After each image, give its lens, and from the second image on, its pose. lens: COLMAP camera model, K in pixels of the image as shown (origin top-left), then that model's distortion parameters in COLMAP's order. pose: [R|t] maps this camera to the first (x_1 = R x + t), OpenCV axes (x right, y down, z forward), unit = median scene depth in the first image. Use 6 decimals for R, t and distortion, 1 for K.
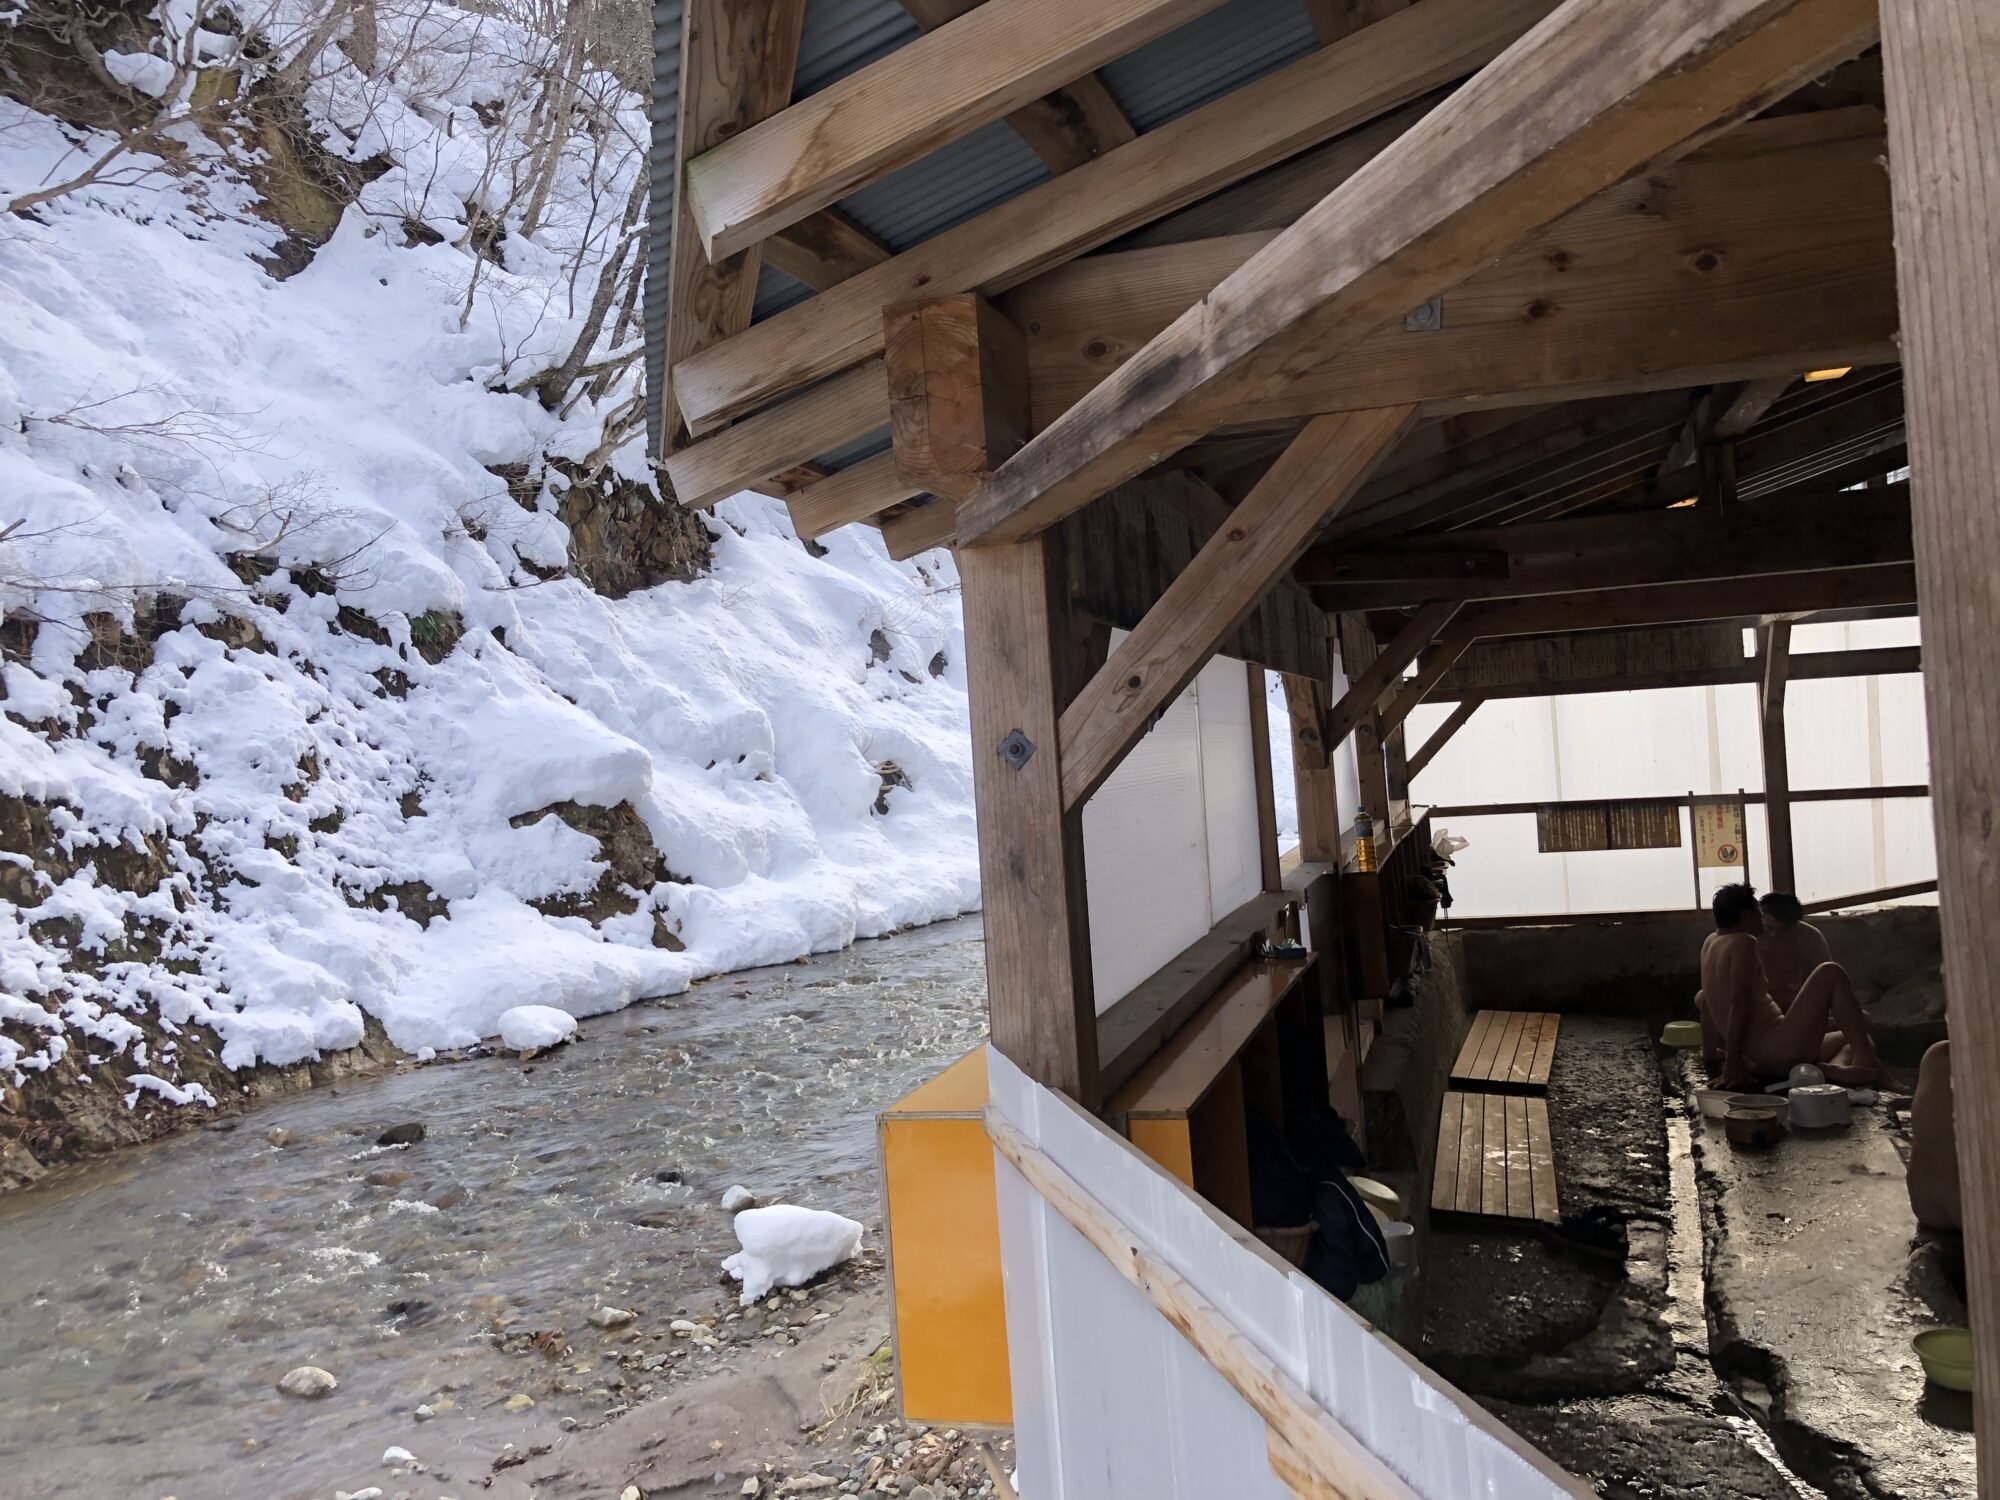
lens RADIAL K [[1539.7, 0, 896.0], [0, 1539.7, 746.1], [0, 0, 1]] dist [0.027406, 0.050110]
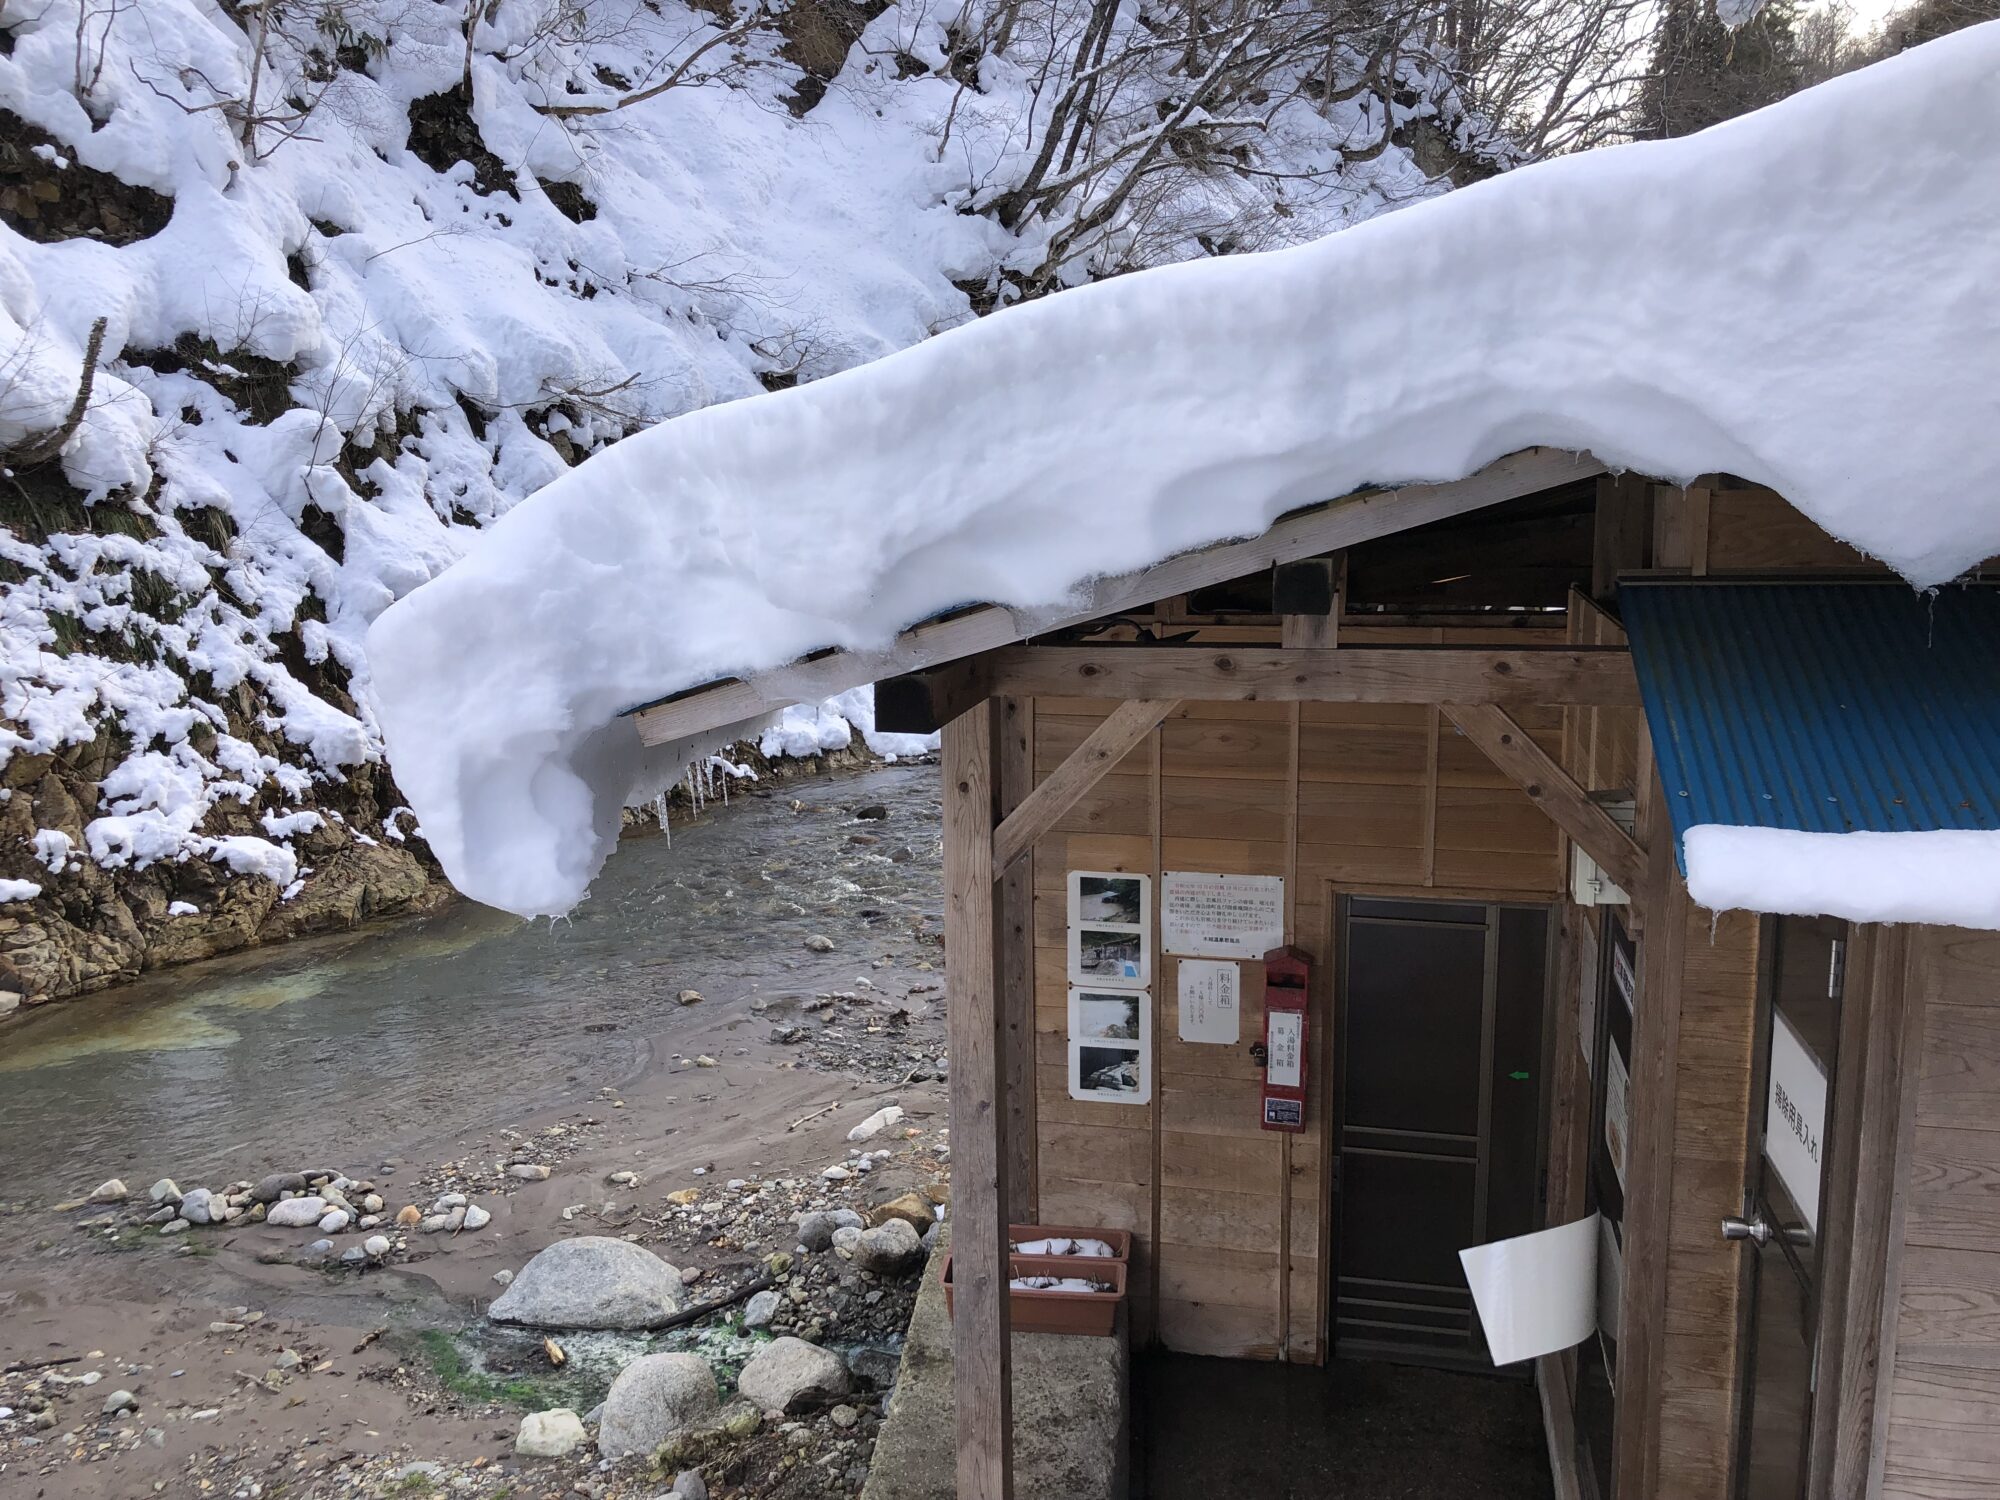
lens RADIAL K [[1539.7, 0, 896.0], [0, 1539.7, 746.1], [0, 0, 1]] dist [0.027406, 0.050110]
pose [[0.953049, 0.084997, -0.290642, 0.078162], [-0.026070, 0.979265, 0.200898, -0.067371], [0.301691, -0.183889, 0.935504, -0.225499]]
